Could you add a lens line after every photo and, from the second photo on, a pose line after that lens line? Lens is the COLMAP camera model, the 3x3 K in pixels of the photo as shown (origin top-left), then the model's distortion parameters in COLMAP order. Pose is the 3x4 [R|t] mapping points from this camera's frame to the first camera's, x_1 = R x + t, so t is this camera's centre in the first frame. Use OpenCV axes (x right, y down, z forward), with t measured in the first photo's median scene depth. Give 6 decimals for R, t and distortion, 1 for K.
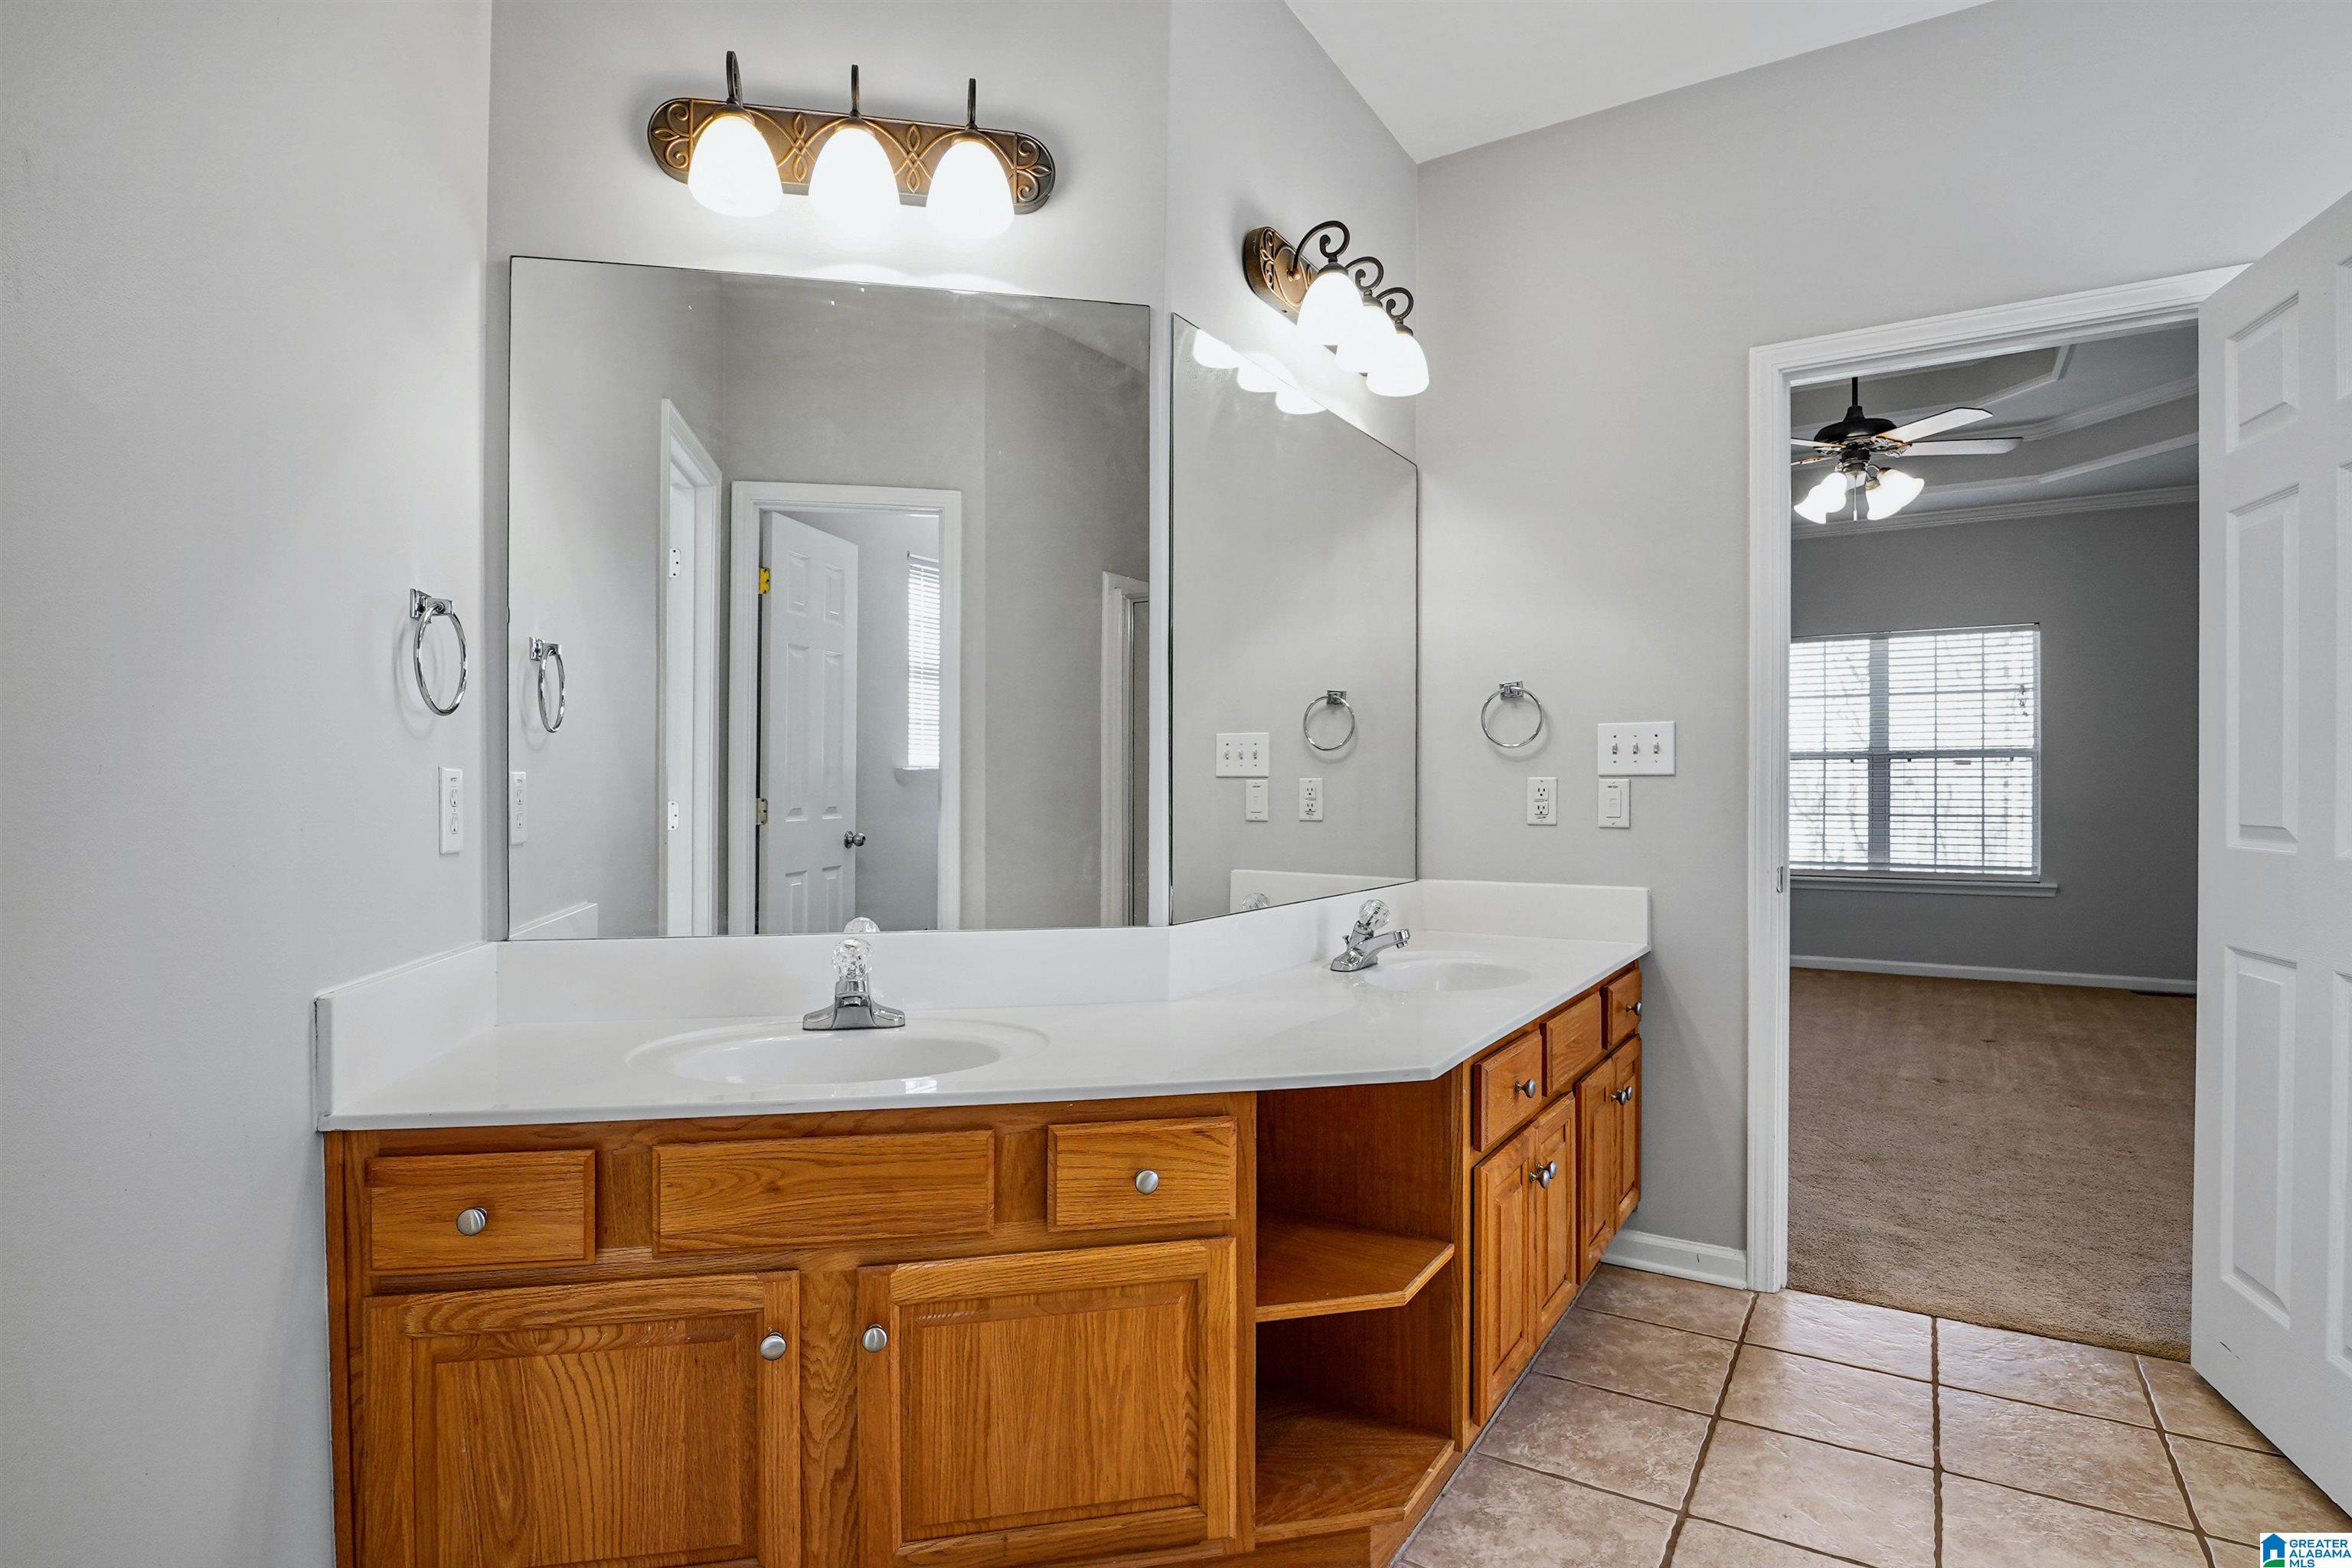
lens RADIAL K [[1147.0, 0, 1159.4], [0, 1147.0, 787.6], [0, 0, 1]] dist [-0.018719, 0.000720]
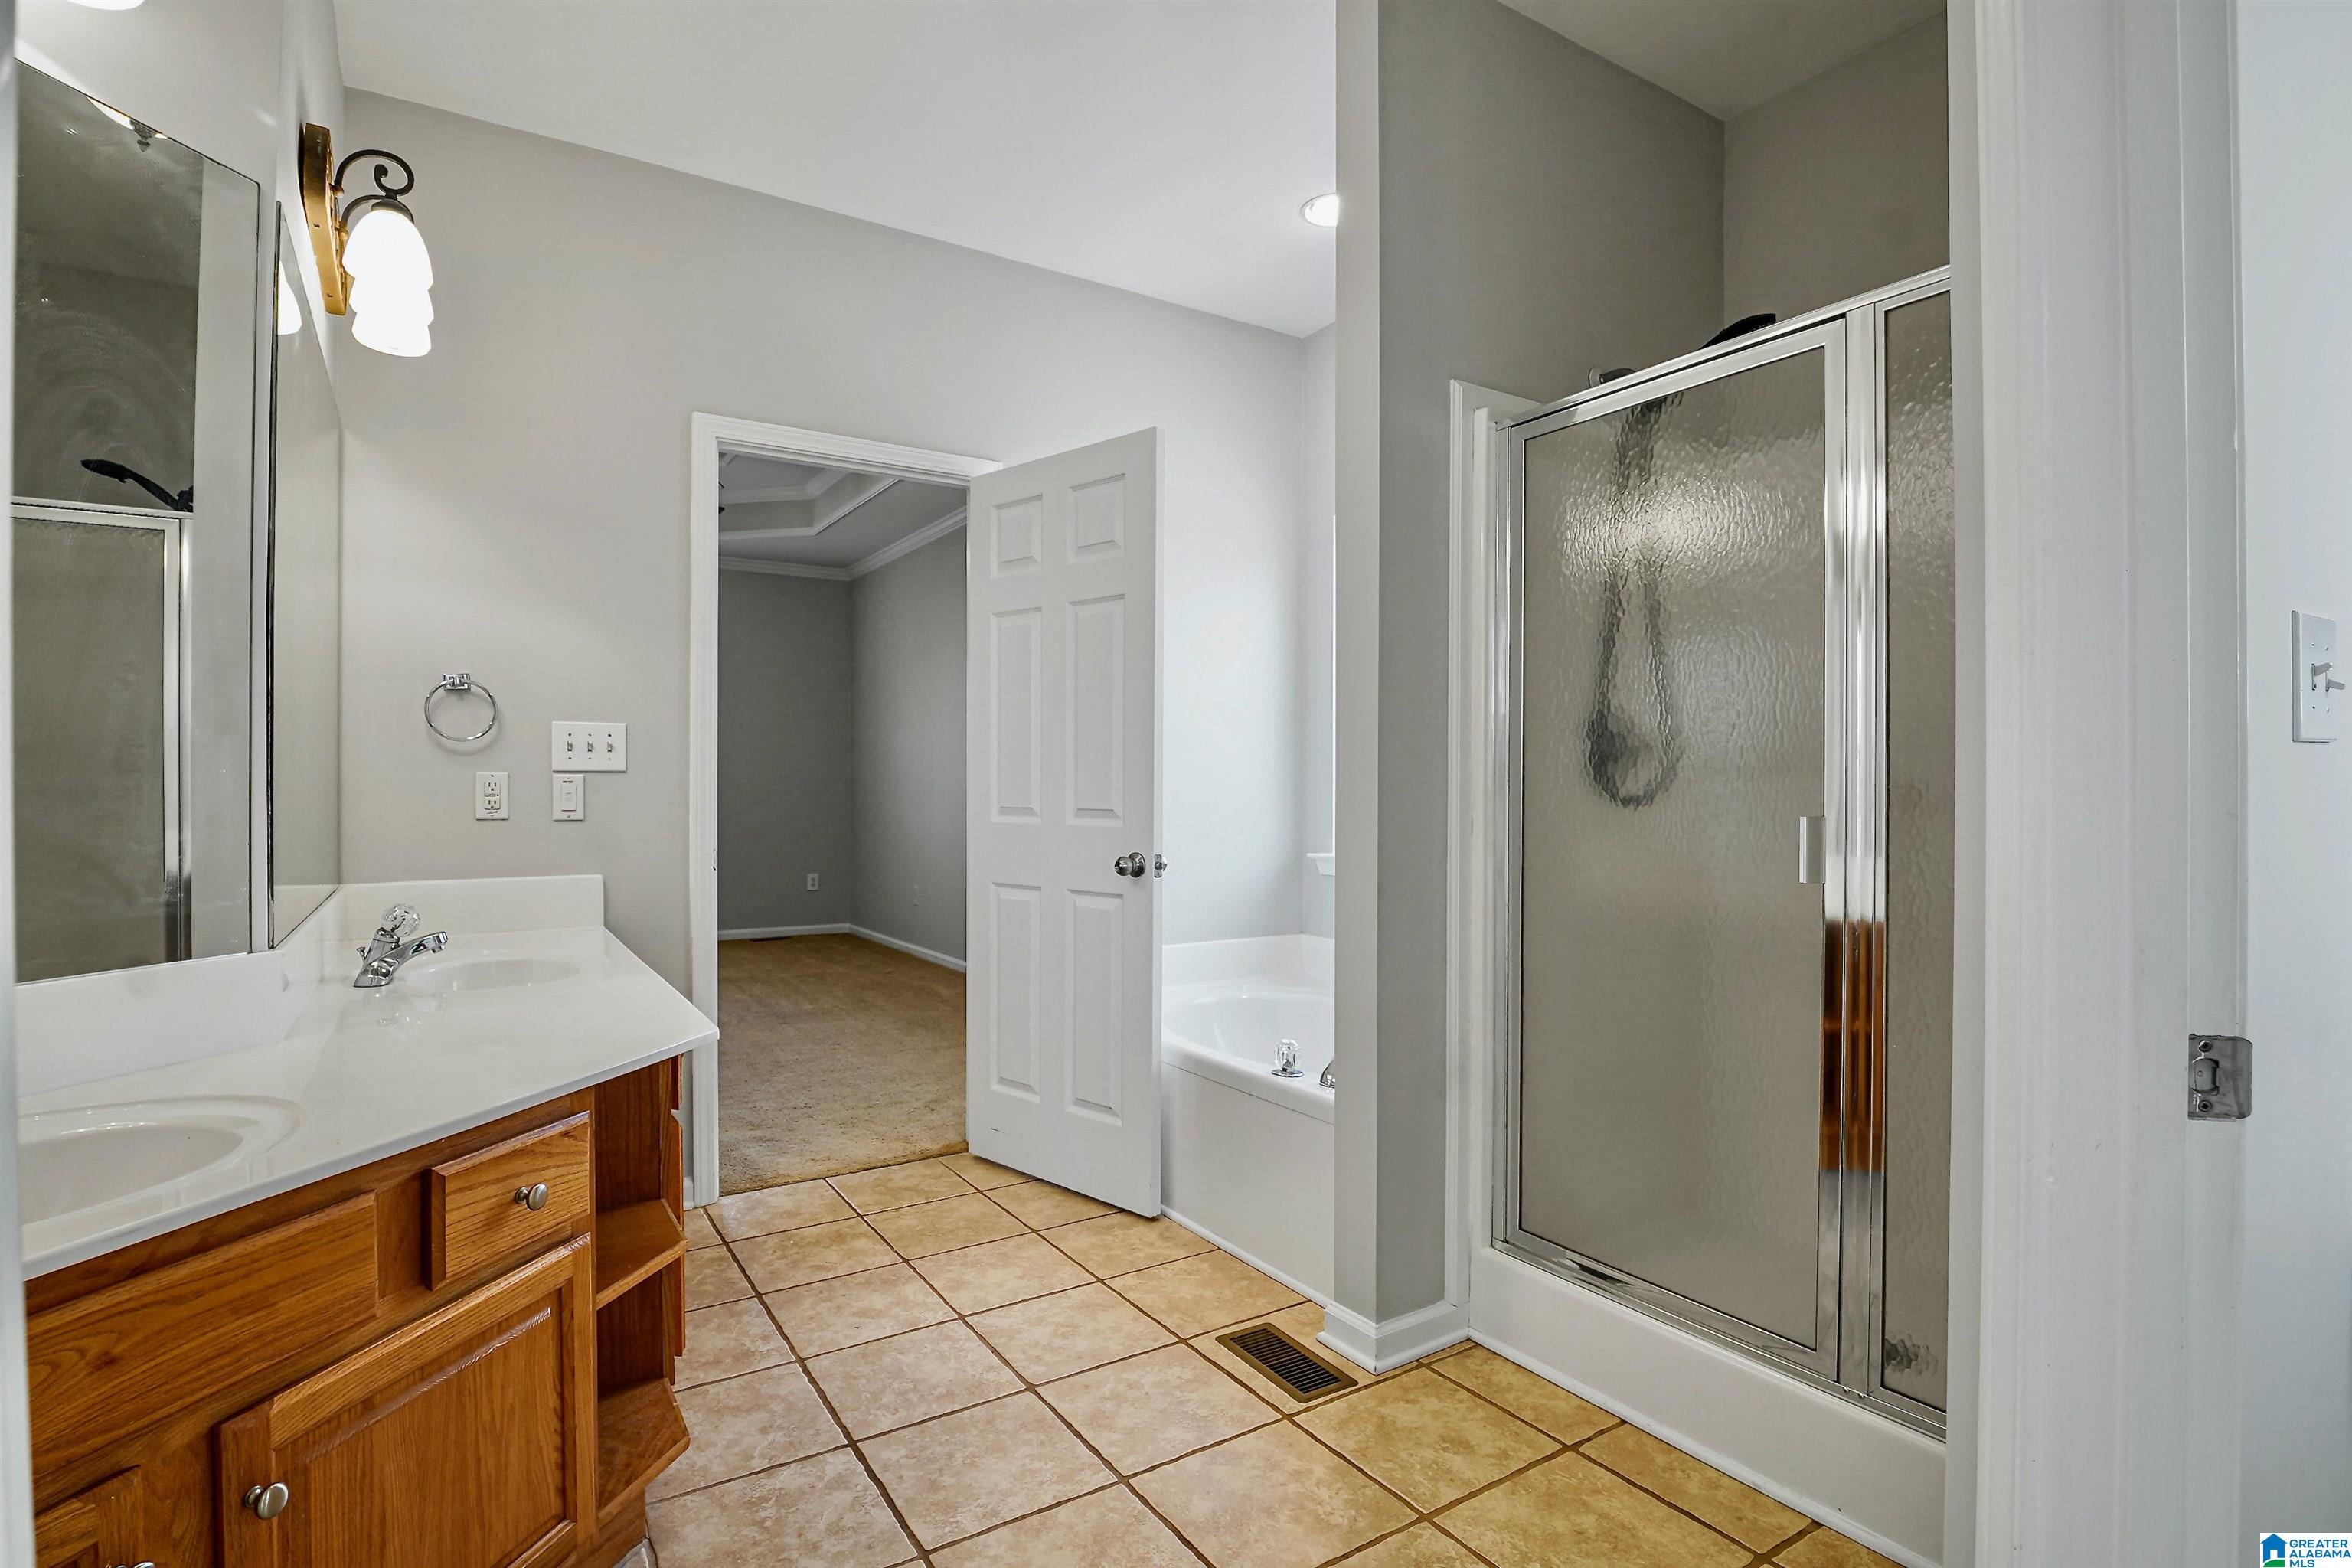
lens RADIAL K [[1106.4, 0, 1120.4], [0, 1106.4, 781.5], [0, 0, 1]] dist [-0.020945, 0.000587]
pose [[0.470880, 0.004803, 0.882184, -0.564500], [-0.002553, 0.999988, -0.004082, 0.003972], [-0.882194, -0.000330, 0.470887, 0.143901]]
